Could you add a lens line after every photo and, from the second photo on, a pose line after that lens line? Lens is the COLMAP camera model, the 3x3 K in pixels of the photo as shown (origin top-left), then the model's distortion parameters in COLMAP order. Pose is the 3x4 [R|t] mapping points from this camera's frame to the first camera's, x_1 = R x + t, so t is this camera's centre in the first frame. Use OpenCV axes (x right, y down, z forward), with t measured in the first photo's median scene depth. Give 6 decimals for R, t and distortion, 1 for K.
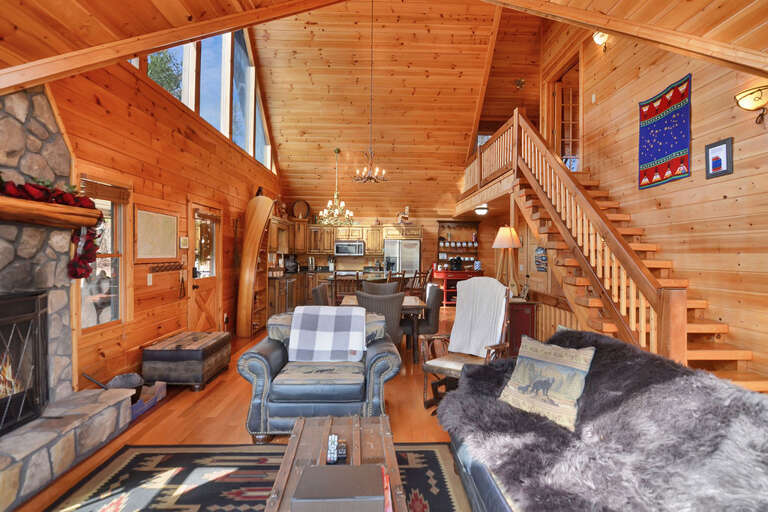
lens RADIAL K [[389.0, 0, 376.5], [0, 389.0, 249.7], [0, 0, 1]] dist [-0.002760, -0.000789]
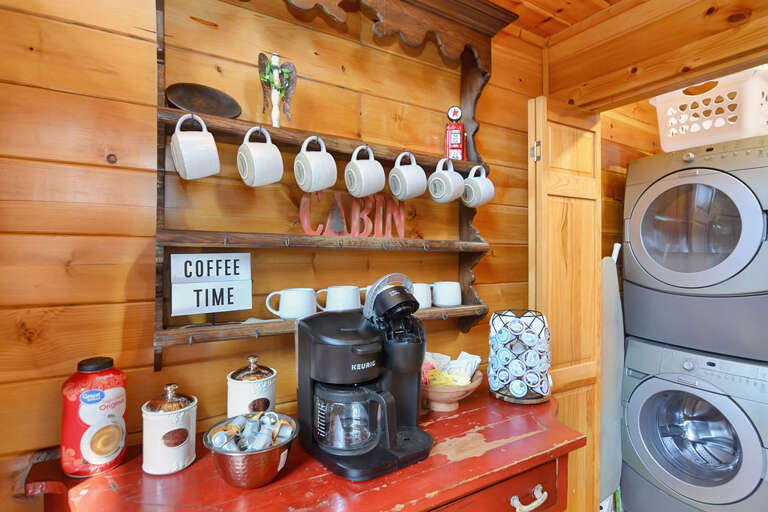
lens RADIAL K [[389.0, 0, 376.5], [0, 389.0, 249.7], [0, 0, 1]] dist [-0.002760, -0.000789]
pose [[0.852706, 0.002160, 0.522386, 0.157020], [-0.002328, 0.999997, -0.000335, 0.008164], [-0.522385, -0.000931, 0.852709, 0.906760]]
